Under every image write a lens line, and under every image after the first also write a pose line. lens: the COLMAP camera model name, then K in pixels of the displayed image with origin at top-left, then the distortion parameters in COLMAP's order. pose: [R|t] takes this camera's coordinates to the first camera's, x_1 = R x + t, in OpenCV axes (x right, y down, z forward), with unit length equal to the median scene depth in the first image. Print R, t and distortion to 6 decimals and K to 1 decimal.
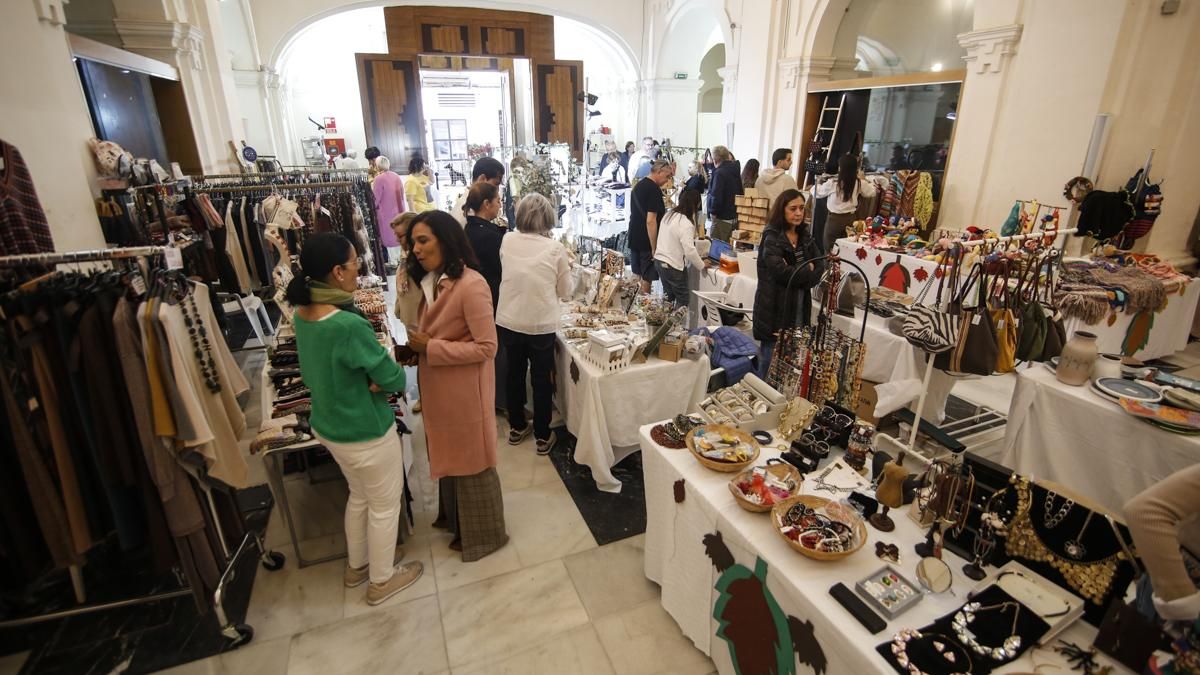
lens RADIAL K [[568.9, 0, 597.7], [0, 568.9, 319.5], [0, 0, 1]] dist [-0.001462, -0.000142]
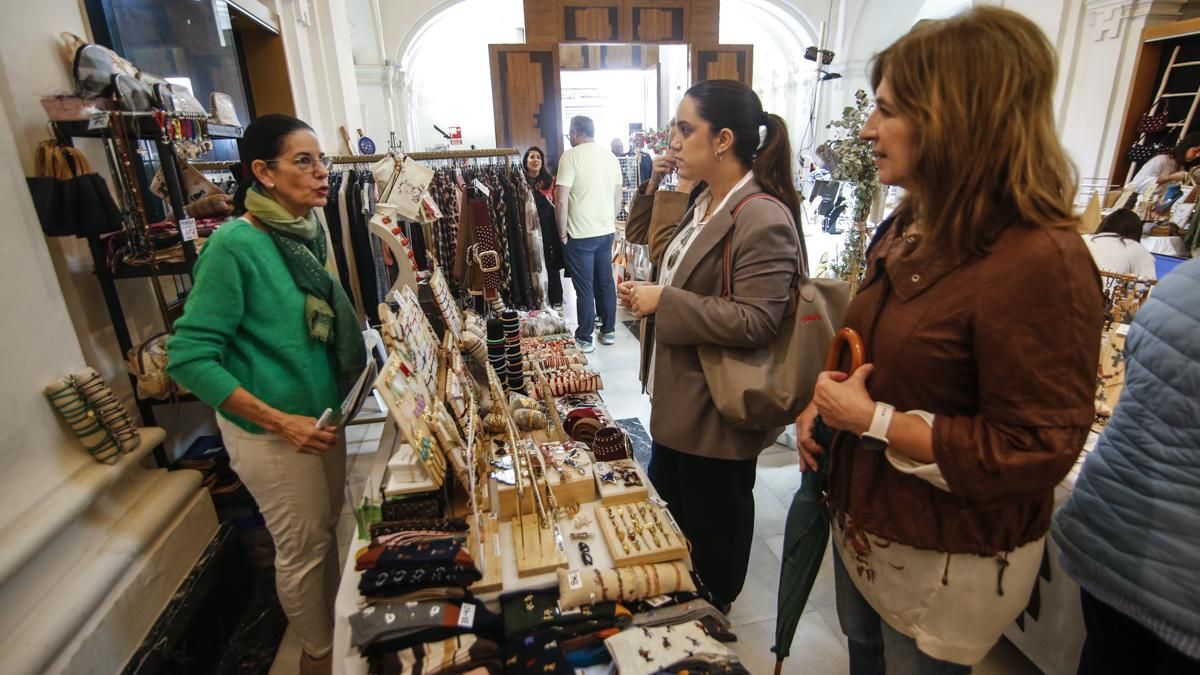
lens RADIAL K [[581.4, 0, 600.0], [0, 581.4, 337.5], [0, 0, 1]] dist [-0.000837, -0.000212]
pose [[0.984857, 0.028309, -0.171041, -0.113904], [-0.032084, 0.999298, -0.019348, -0.018833], [0.170373, 0.024542, 0.985074, 0.204154]]
